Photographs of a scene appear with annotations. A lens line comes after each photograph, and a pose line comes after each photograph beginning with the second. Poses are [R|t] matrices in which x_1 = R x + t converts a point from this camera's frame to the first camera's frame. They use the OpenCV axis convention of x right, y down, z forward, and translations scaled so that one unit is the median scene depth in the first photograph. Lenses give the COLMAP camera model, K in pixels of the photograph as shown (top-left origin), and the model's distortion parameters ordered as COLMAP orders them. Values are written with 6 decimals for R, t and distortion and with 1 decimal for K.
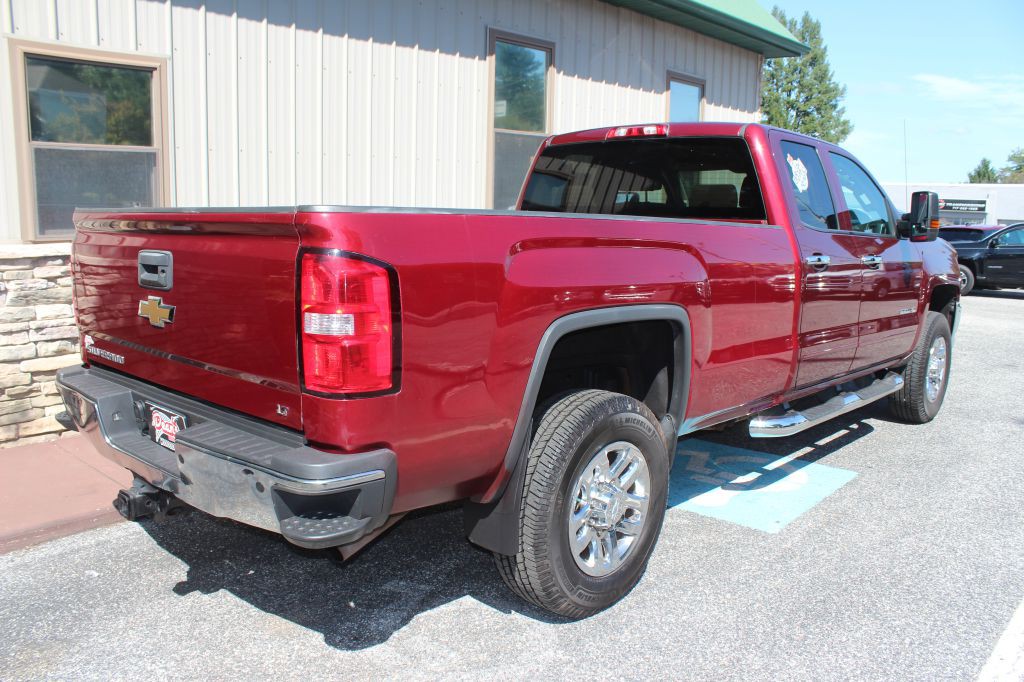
lens RADIAL K [[837.0, 0, 503.5], [0, 837.0, 342.1], [0, 0, 1]] dist [-0.140819, 0.109085]
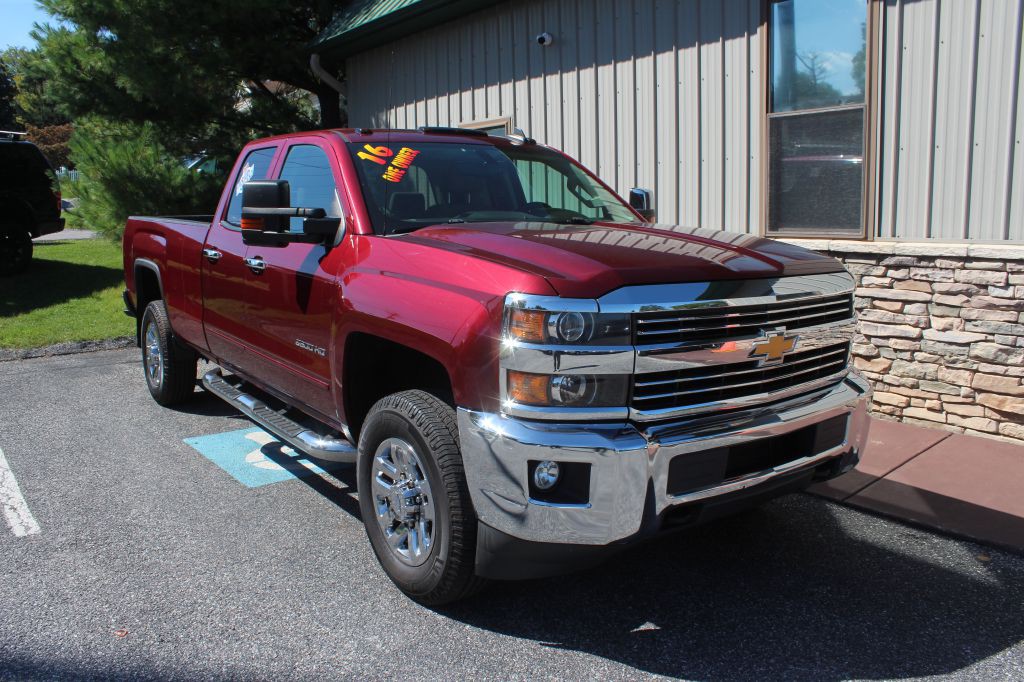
lens RADIAL K [[837.0, 0, 503.5], [0, 837.0, 342.1], [0, 0, 1]] dist [-0.140819, 0.109085]
pose [[-0.190353, 0.128103, -0.973322, 1.194207], [-0.169245, 0.972323, 0.161071, -0.183198], [0.967017, 0.195390, -0.163403, 1.327953]]
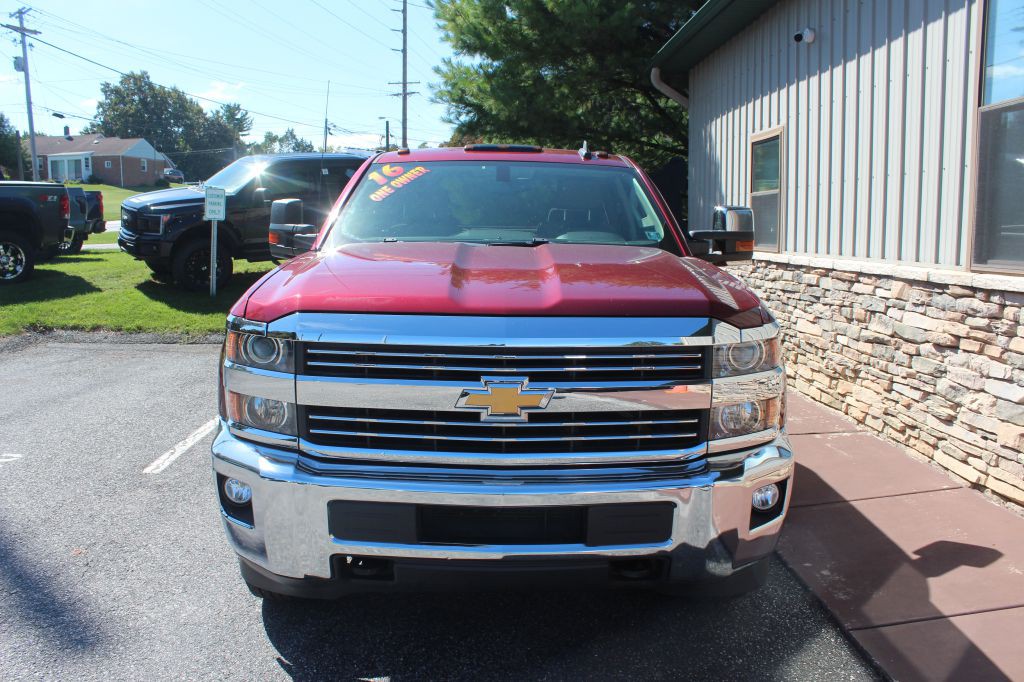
lens RADIAL K [[837.0, 0, 503.5], [0, 837.0, 342.1], [0, 0, 1]] dist [-0.140819, 0.109085]
pose [[-0.717033, 0.068631, -0.693652, 0.933301], [-0.145985, 0.958285, 0.245721, -0.268395], [0.681580, 0.277453, -0.677103, 1.728883]]
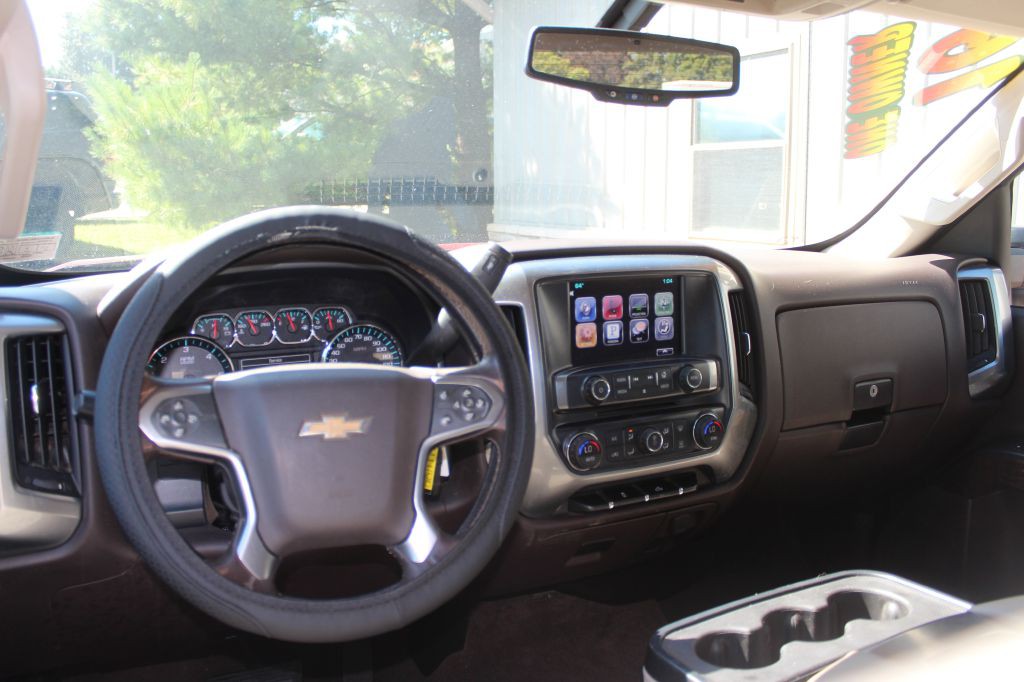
lens RADIAL K [[837.0, 0, 503.5], [0, 837.0, 342.1], [0, 0, 1]] dist [-0.140819, 0.109085]
pose [[-0.341518, 0.144918, -0.928636, 0.494051], [-0.183350, 0.958786, 0.217052, -0.170208], [0.921818, 0.244393, -0.300872, 1.040422]]
